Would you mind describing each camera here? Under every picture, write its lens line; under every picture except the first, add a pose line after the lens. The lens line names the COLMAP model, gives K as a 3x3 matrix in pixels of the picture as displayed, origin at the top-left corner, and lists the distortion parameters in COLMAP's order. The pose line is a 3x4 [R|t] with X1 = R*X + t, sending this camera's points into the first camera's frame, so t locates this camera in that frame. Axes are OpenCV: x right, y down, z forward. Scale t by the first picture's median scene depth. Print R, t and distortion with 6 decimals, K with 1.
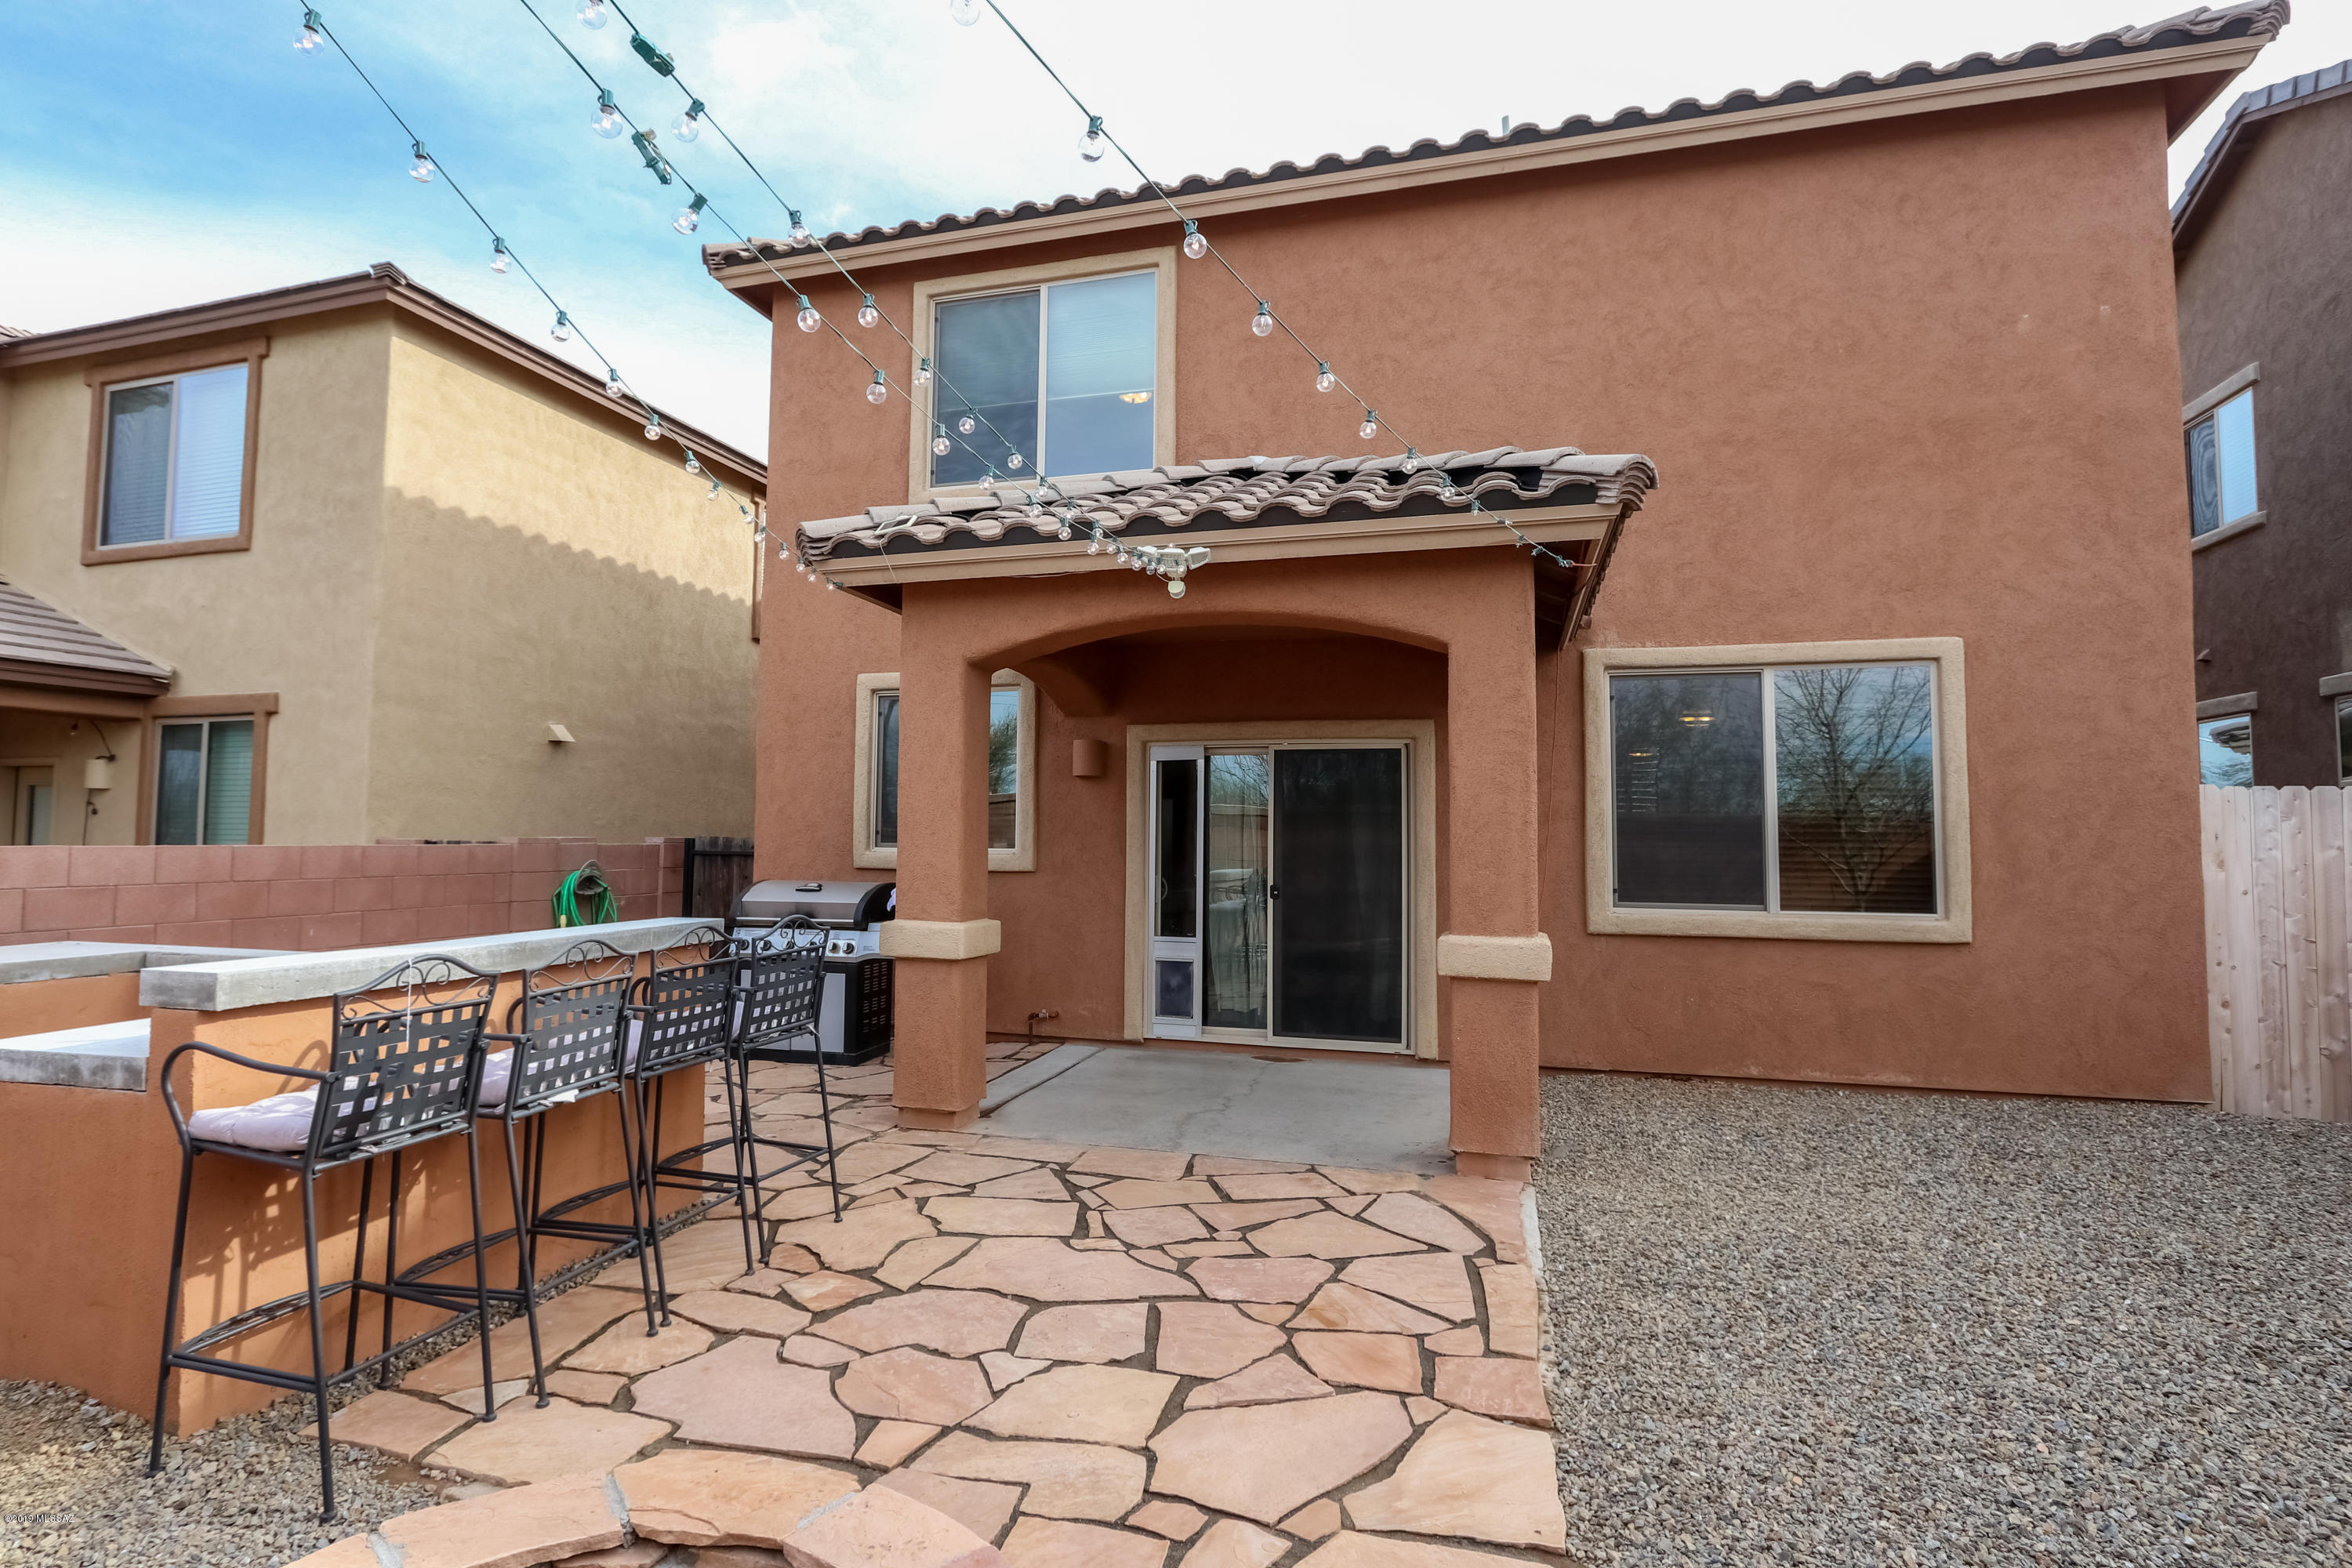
lens RADIAL K [[1180.7, 0, 1131.3], [0, 1180.7, 775.0], [0, 0, 1]] dist [-0.016931, 0.001722]
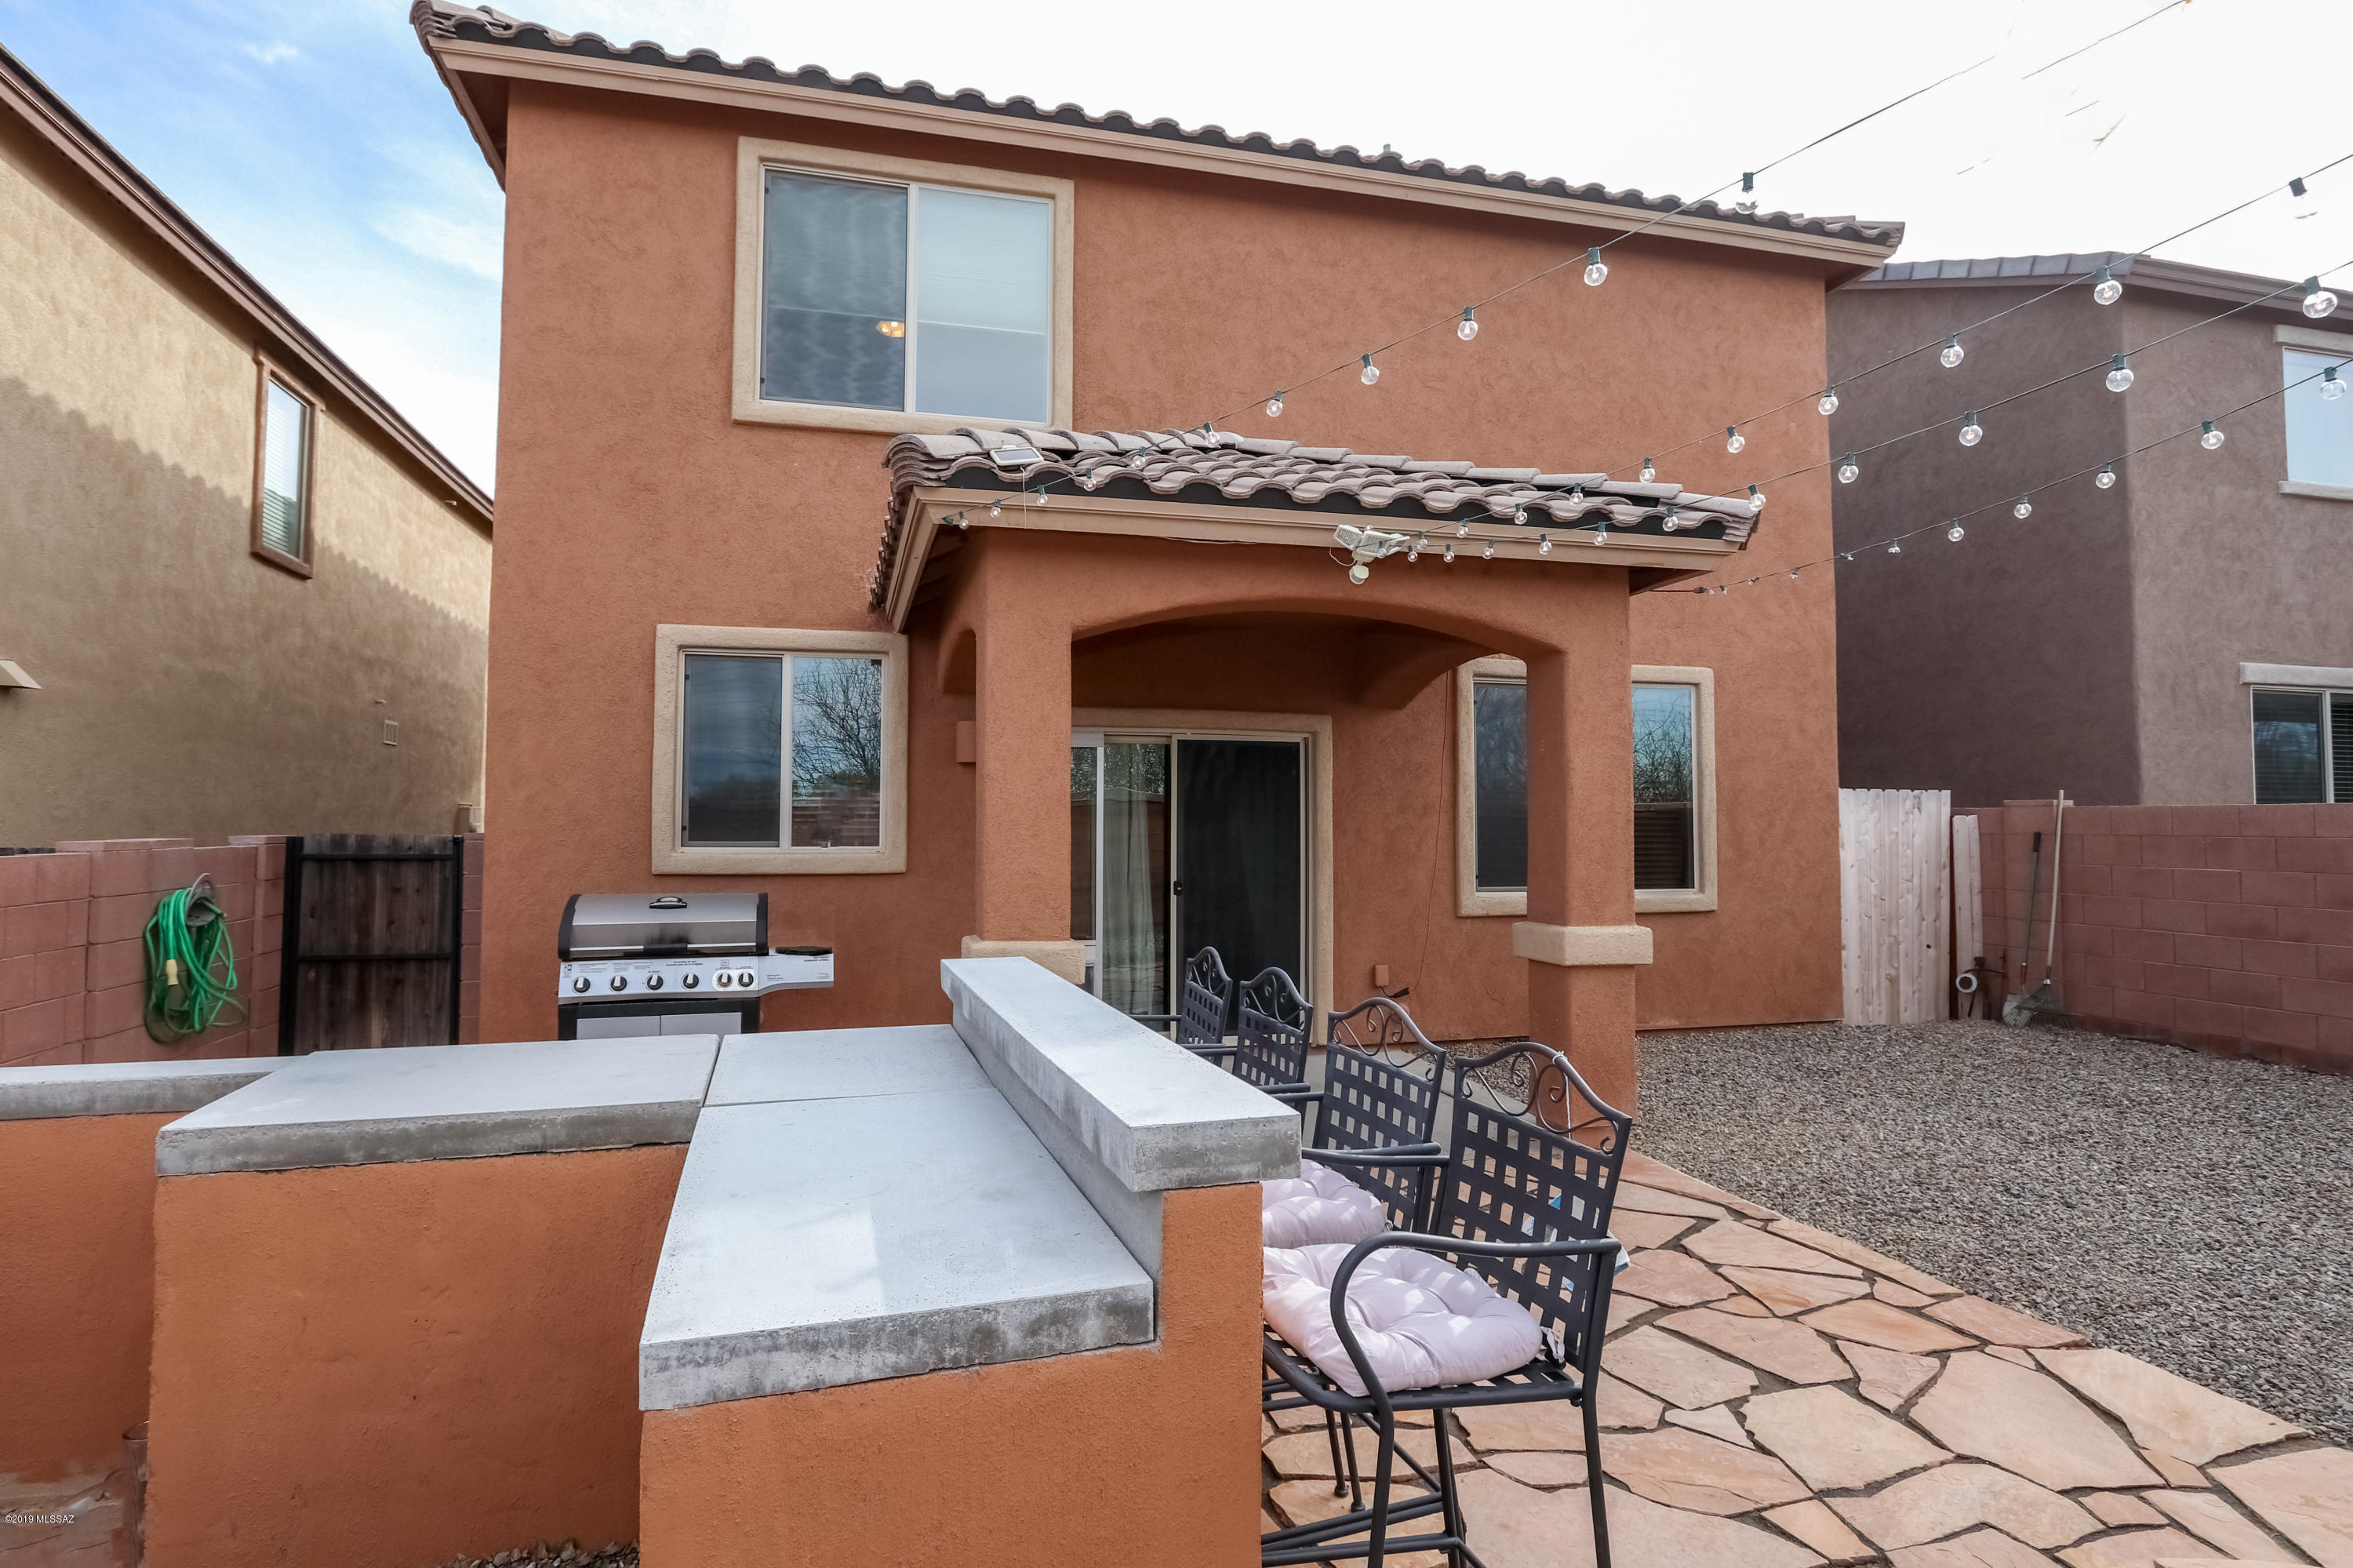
lens RADIAL K [[1201.9, 0, 1129.5], [0, 1201.9, 773.5], [0, 0, 1]] dist [-0.016057, 0.001607]
pose [[0.856377, 0.014137, 0.516158, -0.483524], [-0.022709, 0.999689, 0.010297, -0.003519], [-0.515852, -0.020540, 0.856432, 0.215728]]
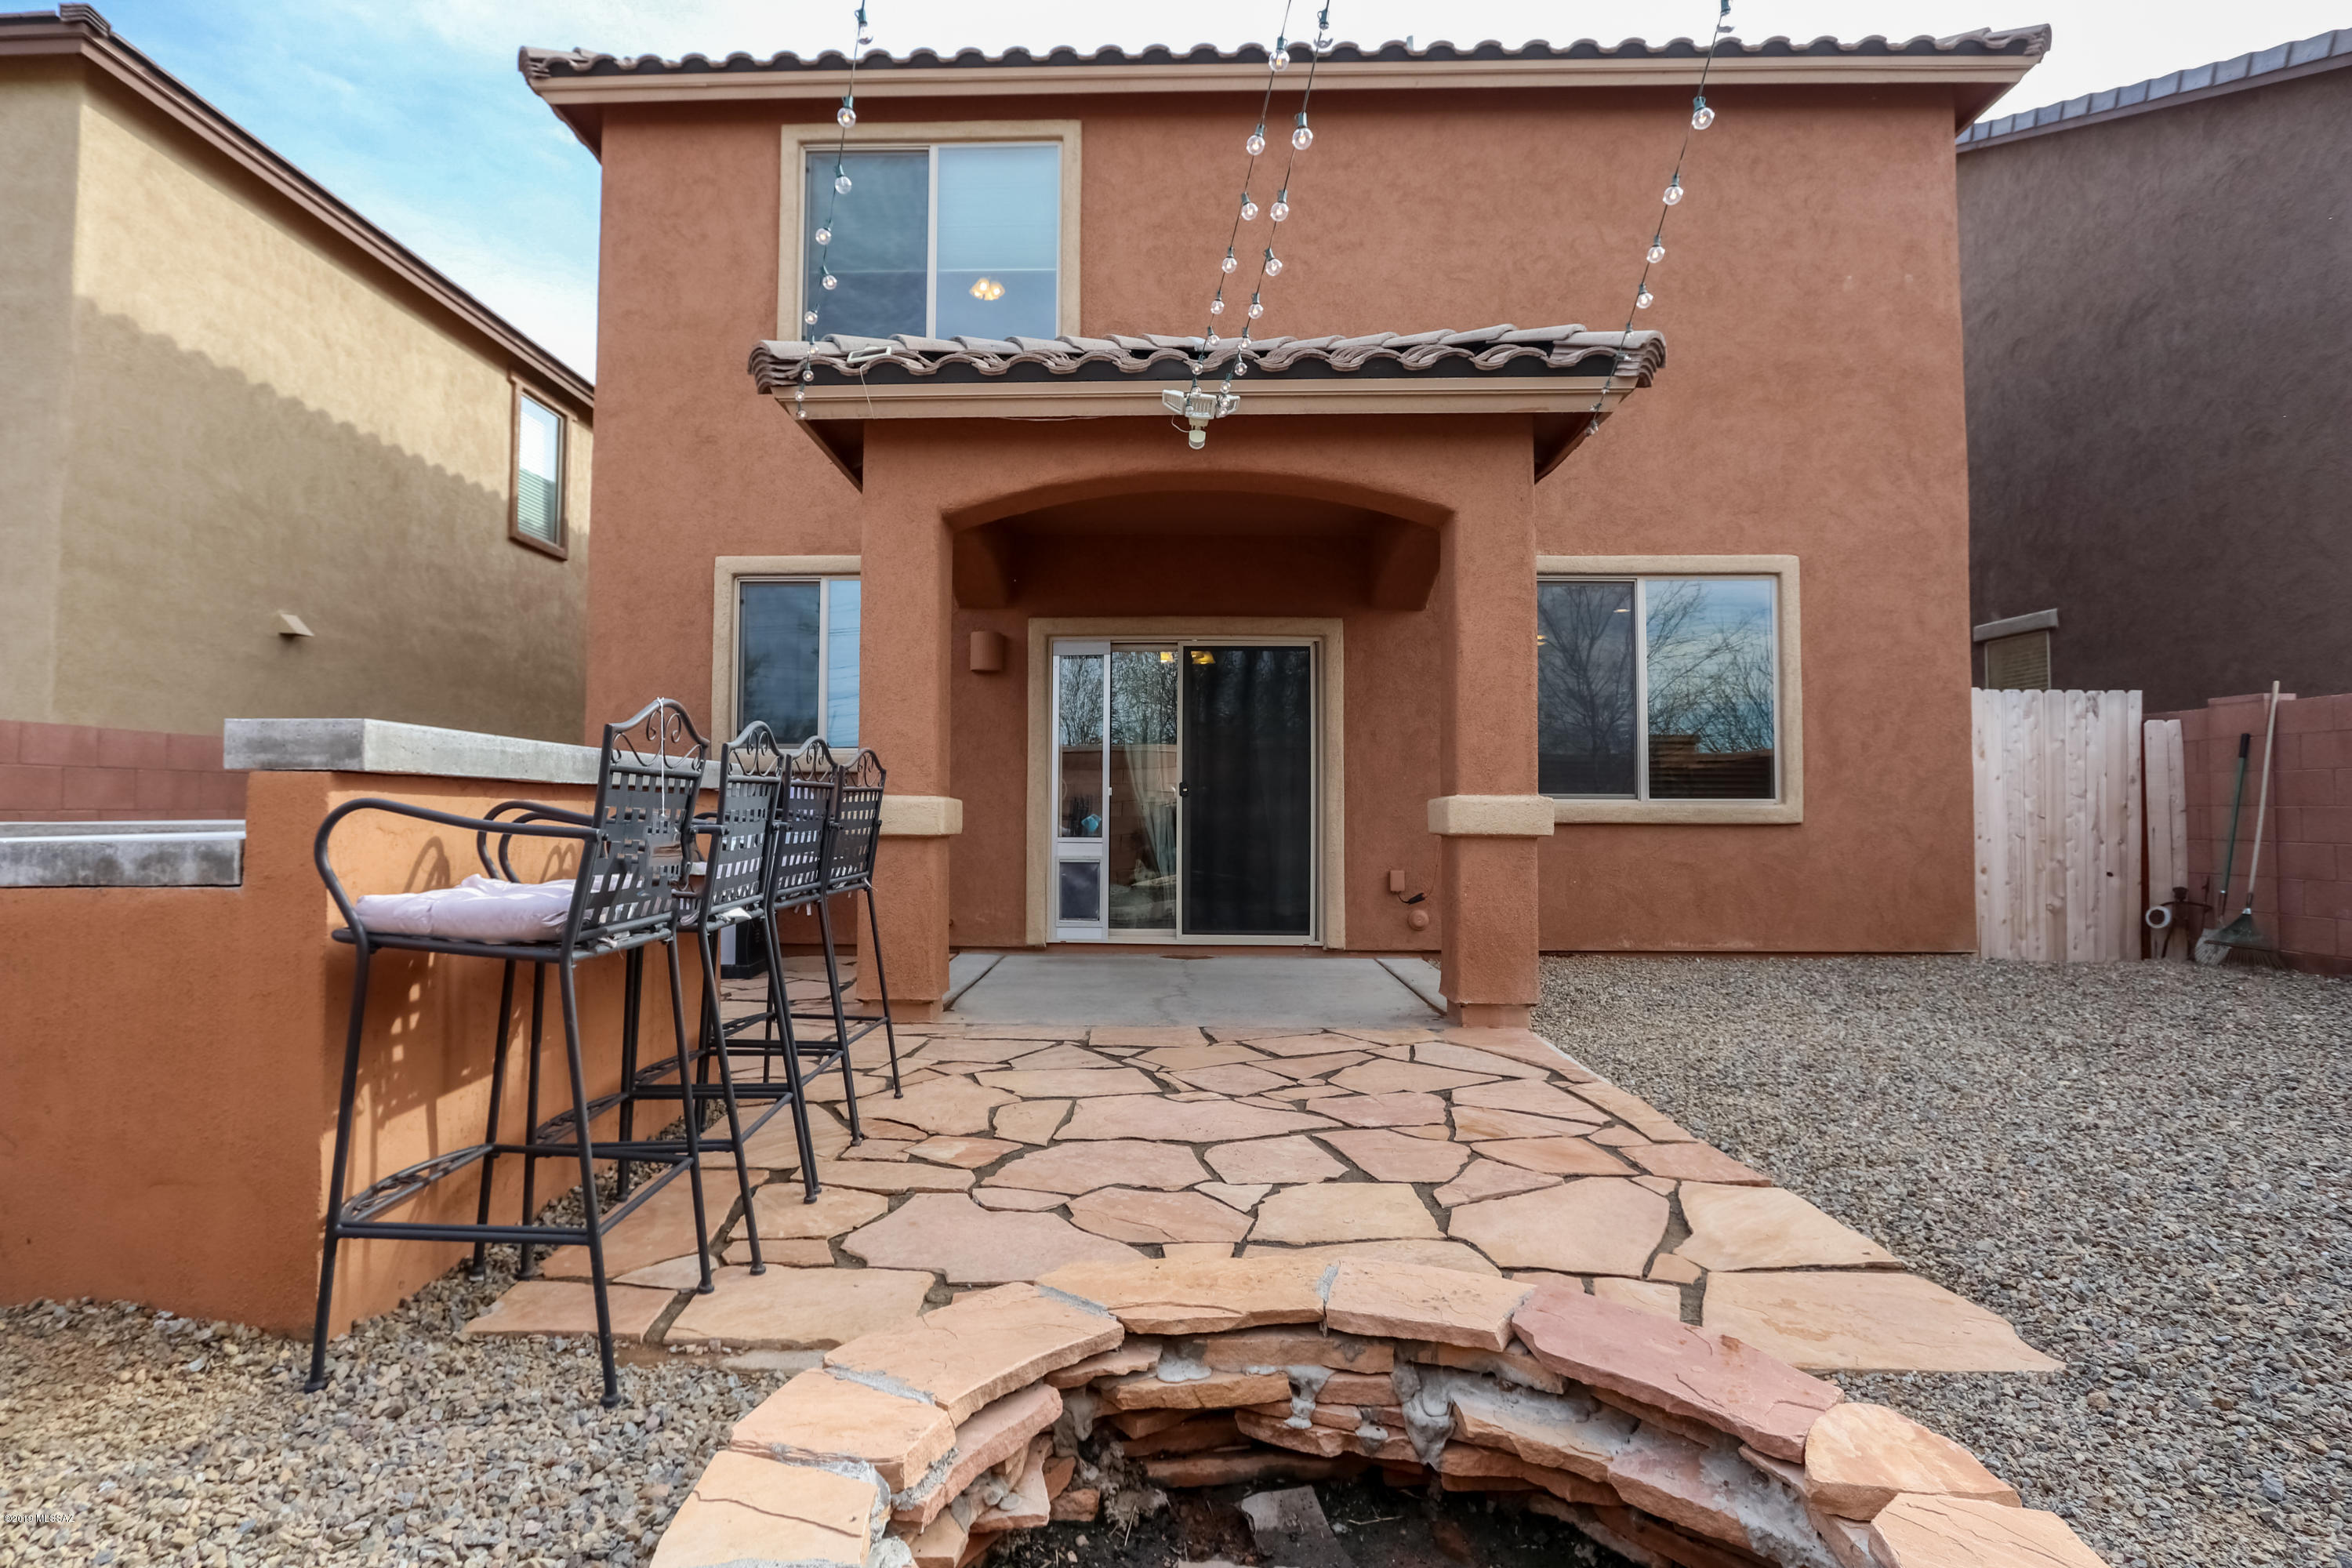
lens RADIAL K [[1180.7, 0, 1131.3], [0, 1180.7, 775.0], [0, 0, 1]] dist [-0.016931, 0.001722]
pose [[0.965154, 0.003749, 0.261656, -0.209093], [-0.009868, 0.999708, 0.022073, 0.075501], [-0.261497, -0.023886, 0.964909, 0.064402]]
